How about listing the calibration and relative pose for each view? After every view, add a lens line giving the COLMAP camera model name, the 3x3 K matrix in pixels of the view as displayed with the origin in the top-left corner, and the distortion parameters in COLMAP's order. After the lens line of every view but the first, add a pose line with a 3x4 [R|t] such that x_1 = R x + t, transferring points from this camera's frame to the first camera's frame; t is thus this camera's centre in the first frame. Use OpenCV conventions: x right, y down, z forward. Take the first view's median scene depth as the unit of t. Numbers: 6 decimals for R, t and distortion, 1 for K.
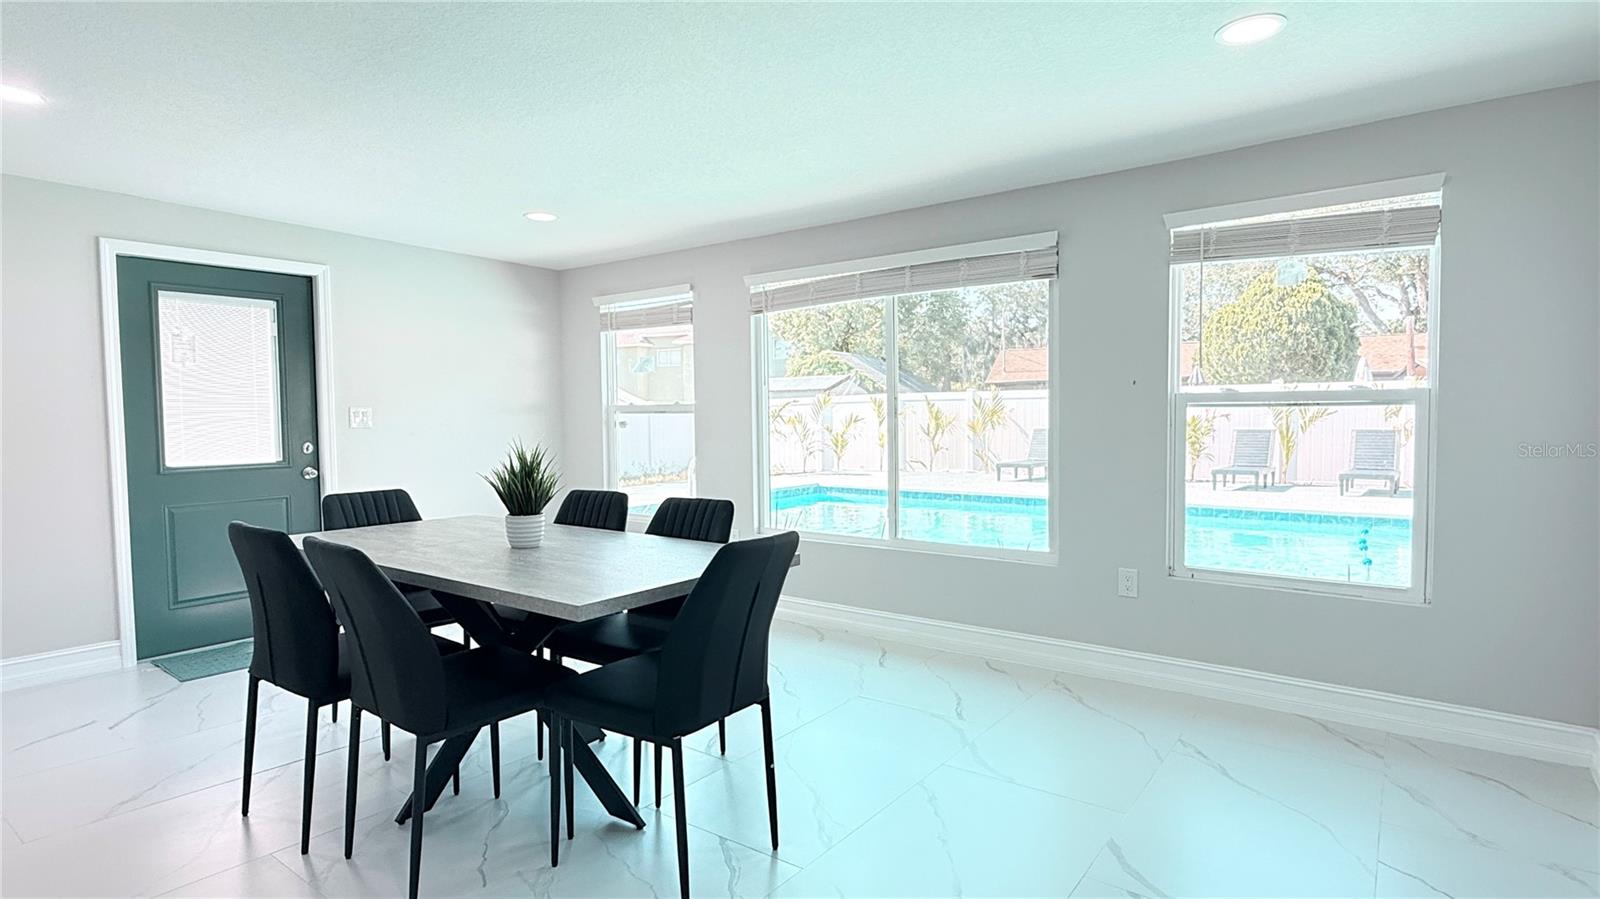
lens RADIAL K [[818.2, 0, 809.3], [0, 818.2, 452.1], [0, 0, 1]] dist [-0.001484, -0.000261]
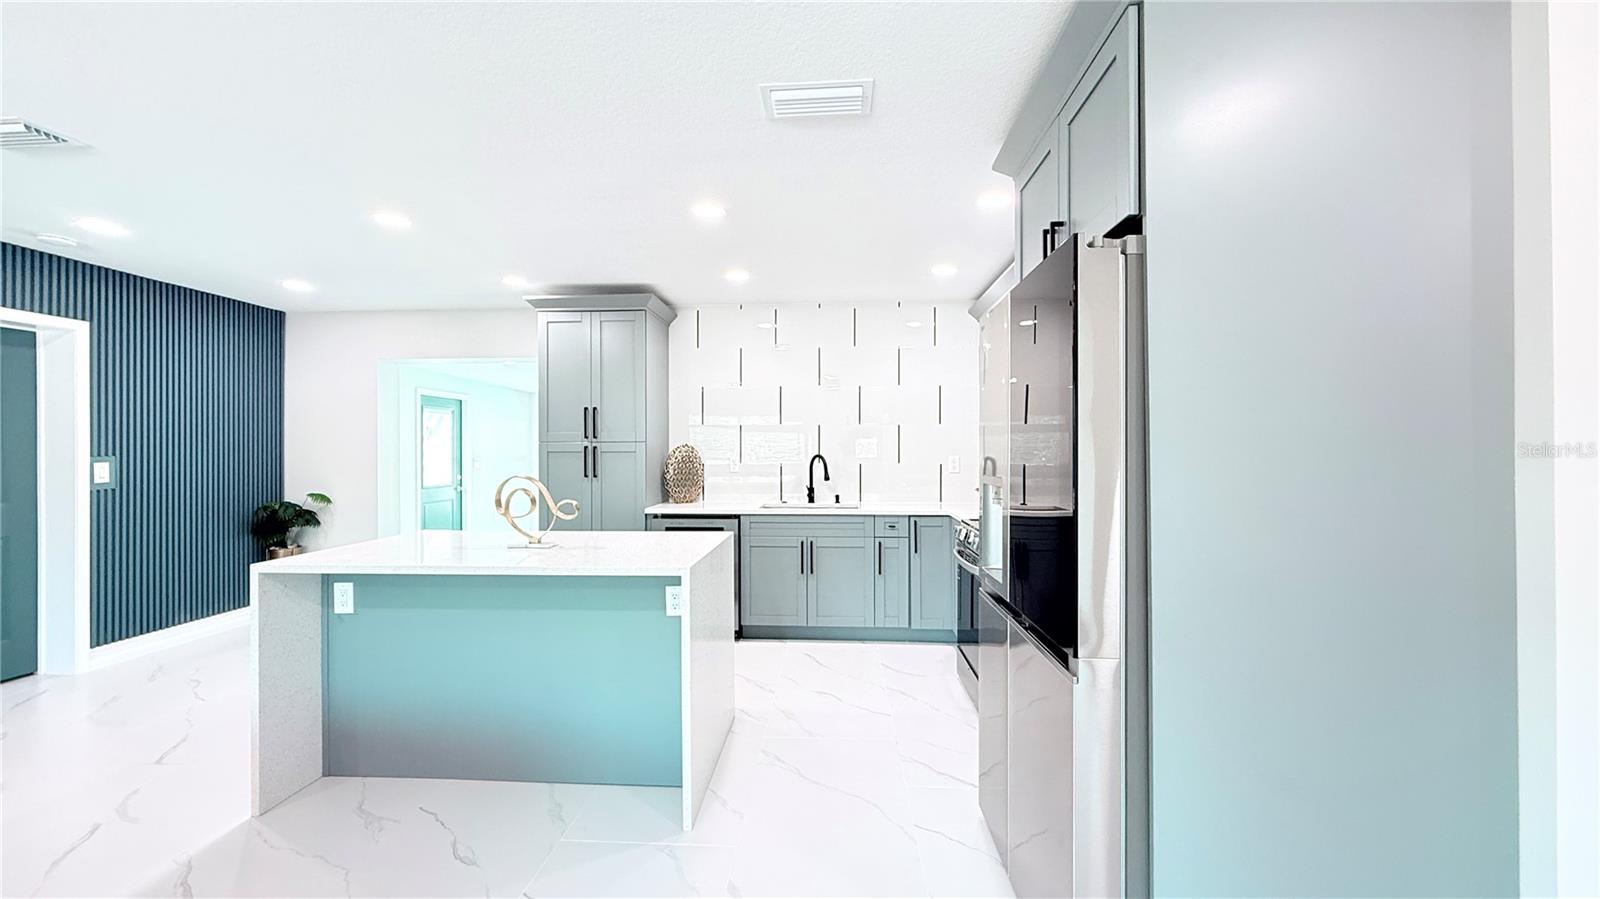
lens RADIAL K [[641.3, 0, 804.0], [0, 641.3, 448.8], [0, 0, 1]] dist [-0.001932, -0.000154]
pose [[0.834140, 0.009961, 0.551463, -0.703233], [0.019115, 0.998714, -0.046953, 0.015163], [-0.551222, 0.049706, 0.832877, -0.843612]]
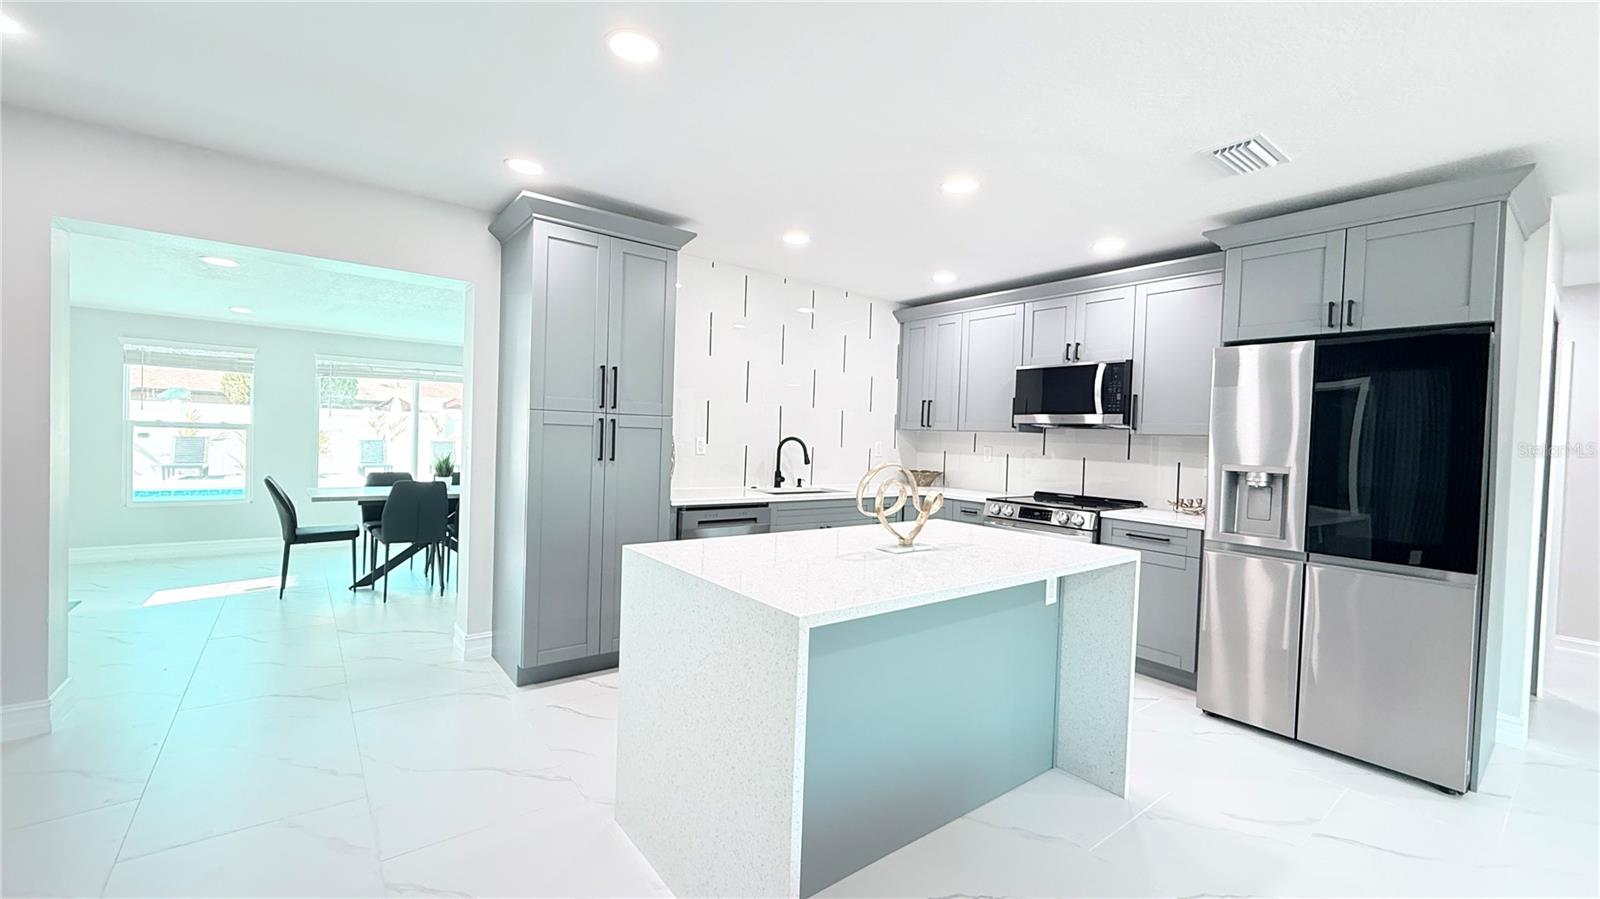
lens RADIAL K [[641.3, 0, 804.0], [0, 641.3, 448.8], [0, 0, 1]] dist [-0.001932, -0.000154]
pose [[0.261355, 0.001917, 0.965241, -1.031864], [0.007424, 0.999964, -0.003996, -0.000022], [-0.965214, 0.008211, 0.261331, -0.329566]]
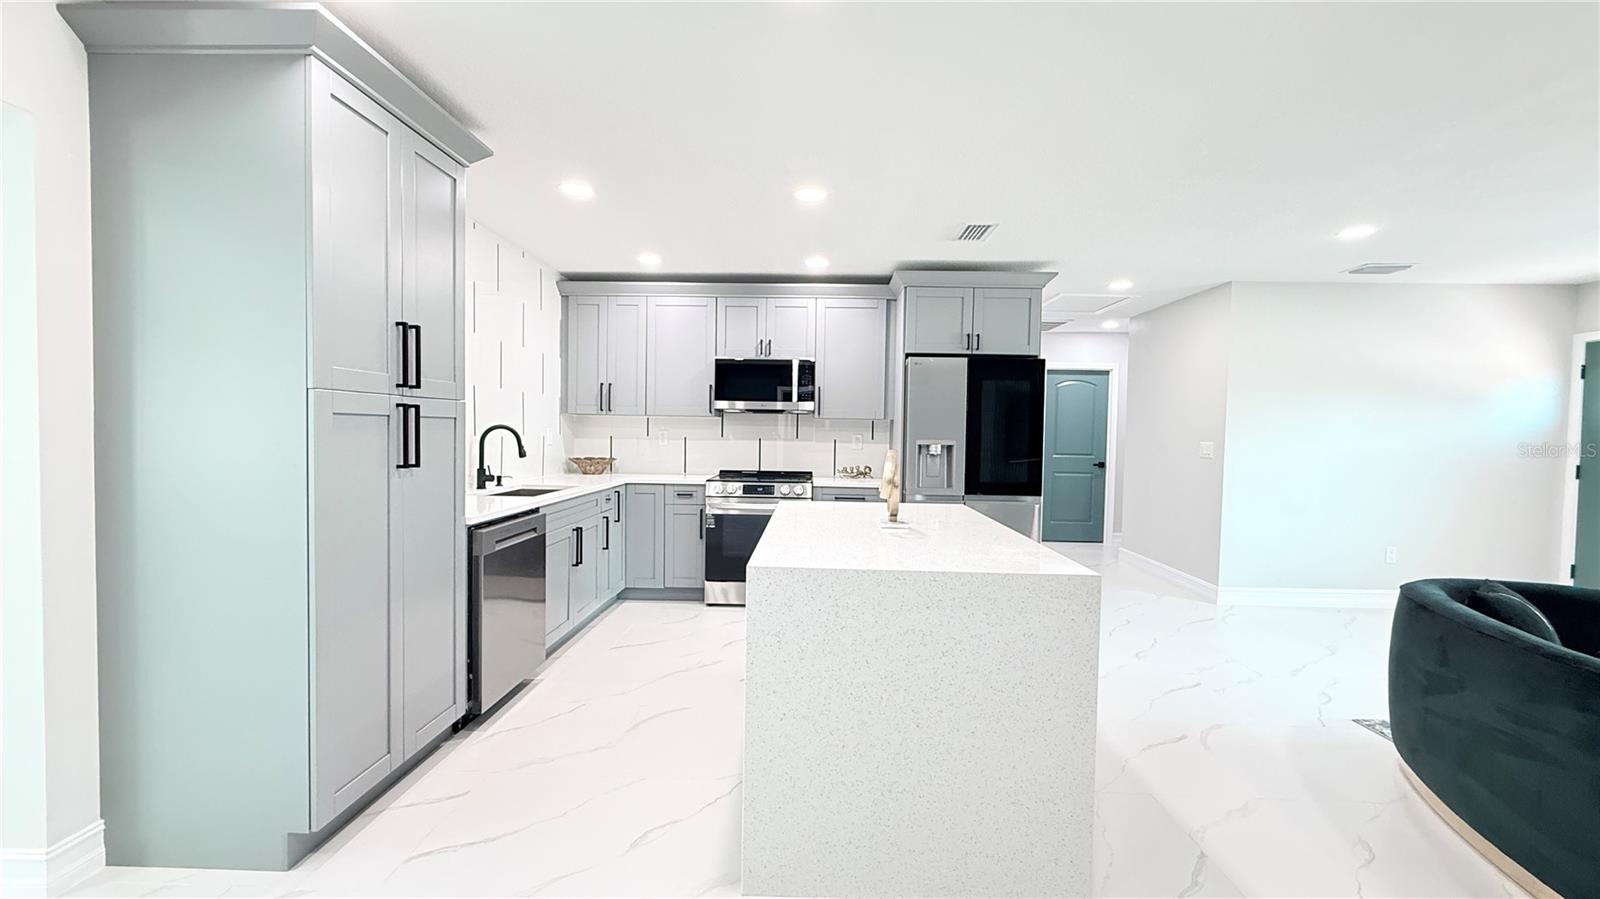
lens RADIAL K [[632.4, 0, 806.6], [0, 632.4, 452.9], [0, 0, 1]] dist [-0.001228, -0.000046]
pose [[-0.574311, -0.026337, 0.818214, -0.955511], [0.028854, 0.998210, 0.052384, -0.016094], [-0.818129, 0.053693, -0.572523, 0.047062]]
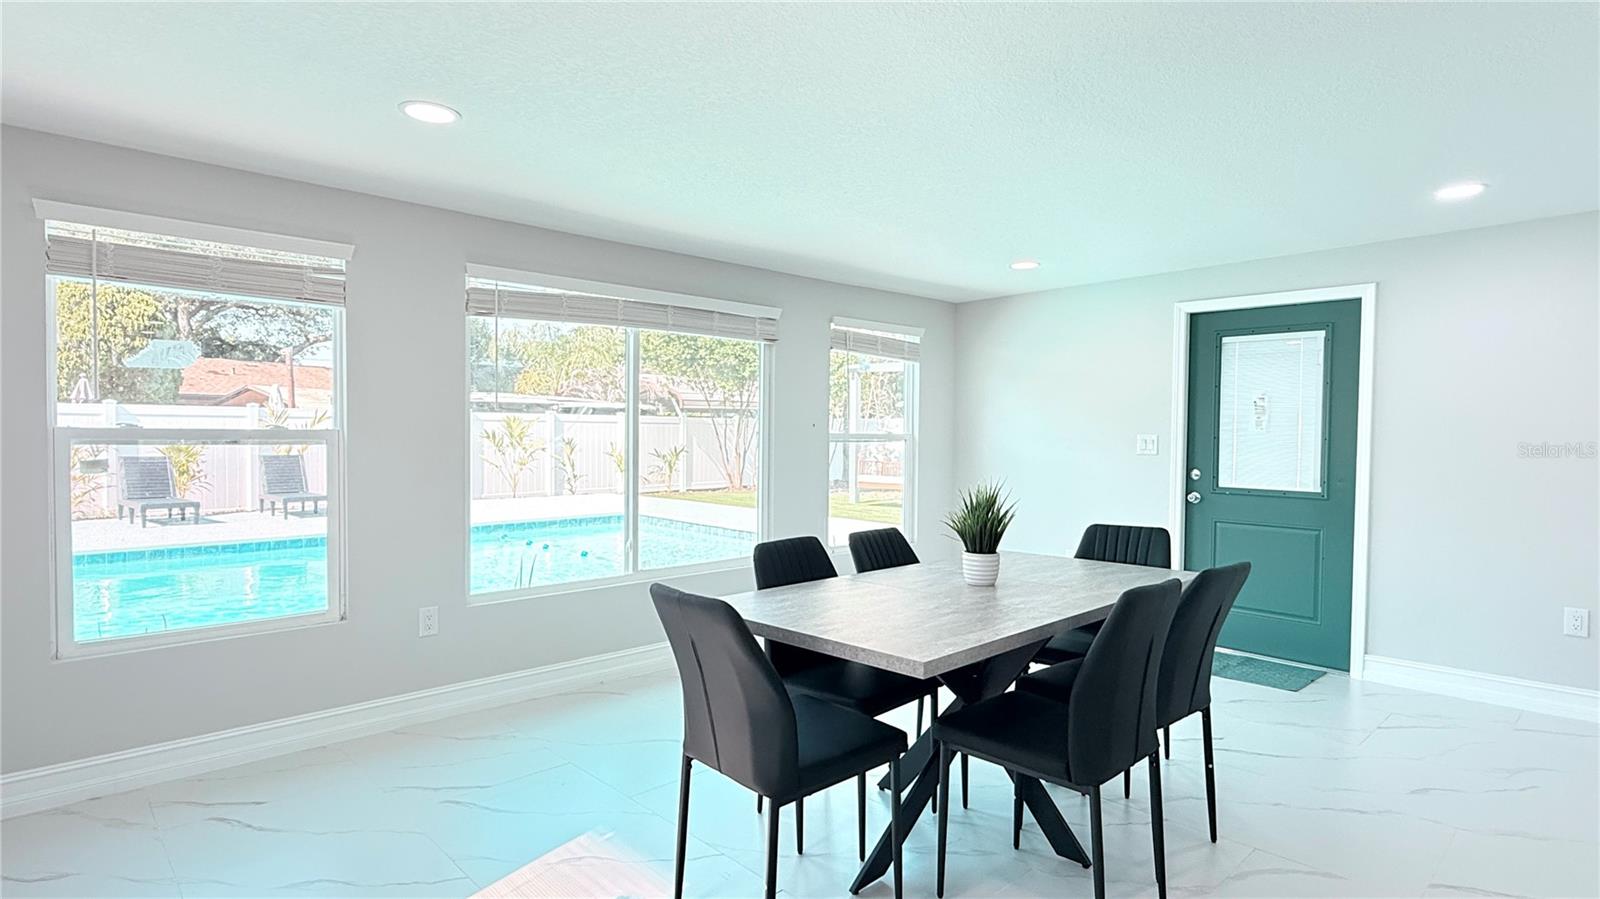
lens RADIAL K [[818.2, 0, 809.3], [0, 818.2, 452.1], [0, 0, 1]] dist [-0.001484, -0.000261]
pose [[0.162588, -0.010949, 0.986633, -0.709703], [0.037852, 0.999272, 0.004852, -0.030408], [-0.985968, 0.036557, 0.162884, 0.528061]]
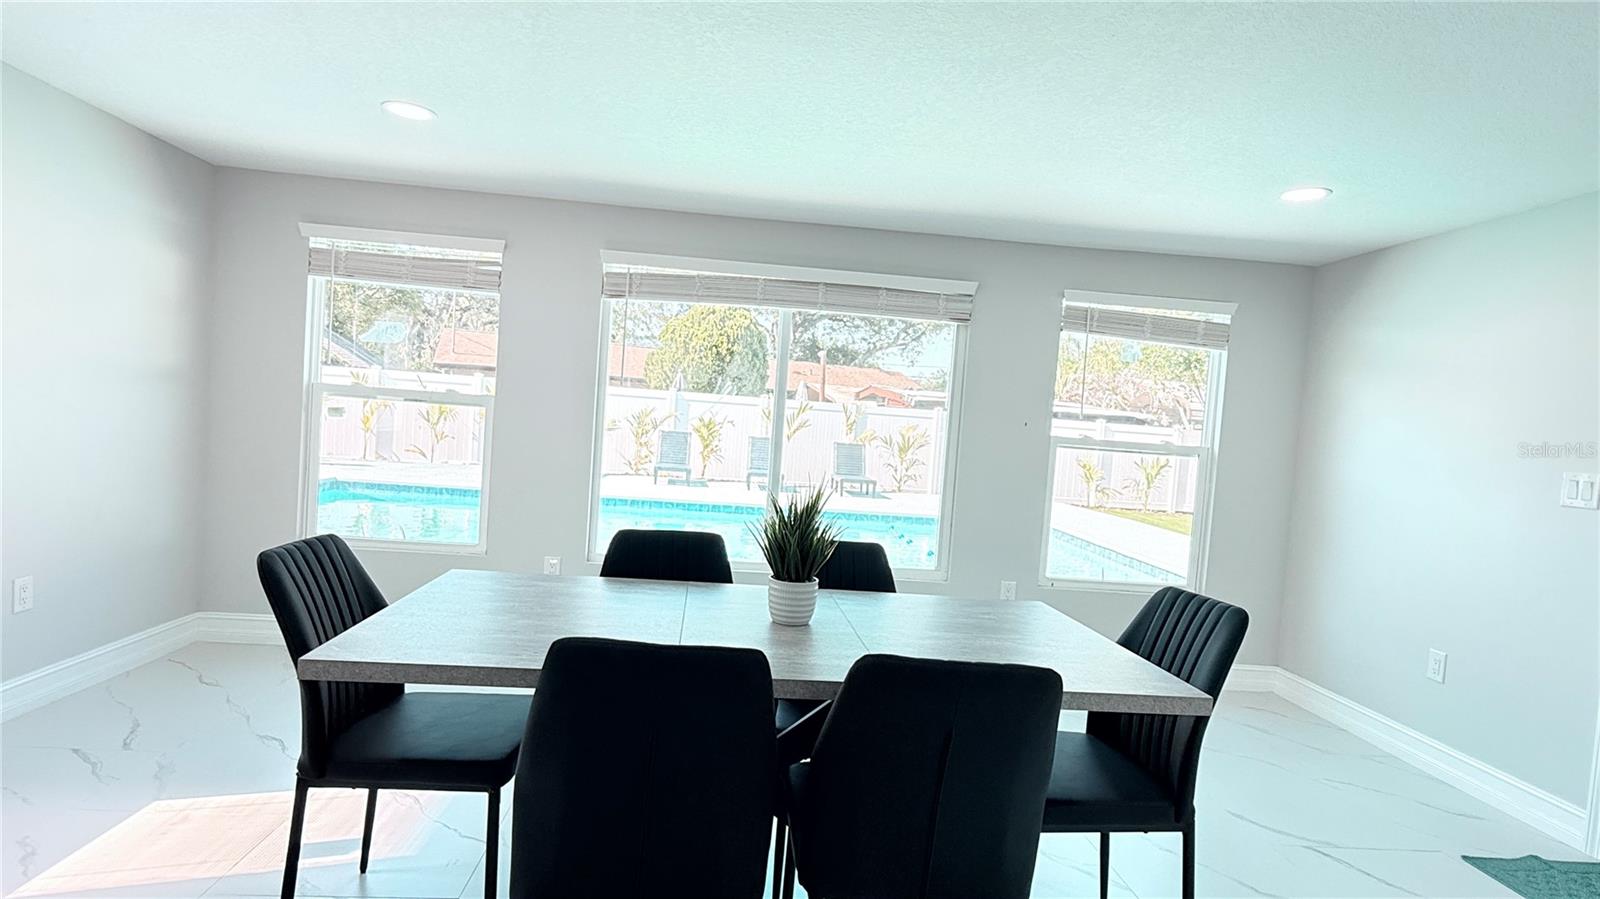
lens RADIAL K [[817.1, 0, 800.0], [0, 817.1, 449.5], [0, 0, 1]] dist [0.001646, 0.000112]
pose [[0.748164, 0.039560, 0.662334, -0.428200], [-0.048865, 0.998795, -0.004460, -0.018998], [-0.661712, -0.029028, 0.749196, 0.227948]]
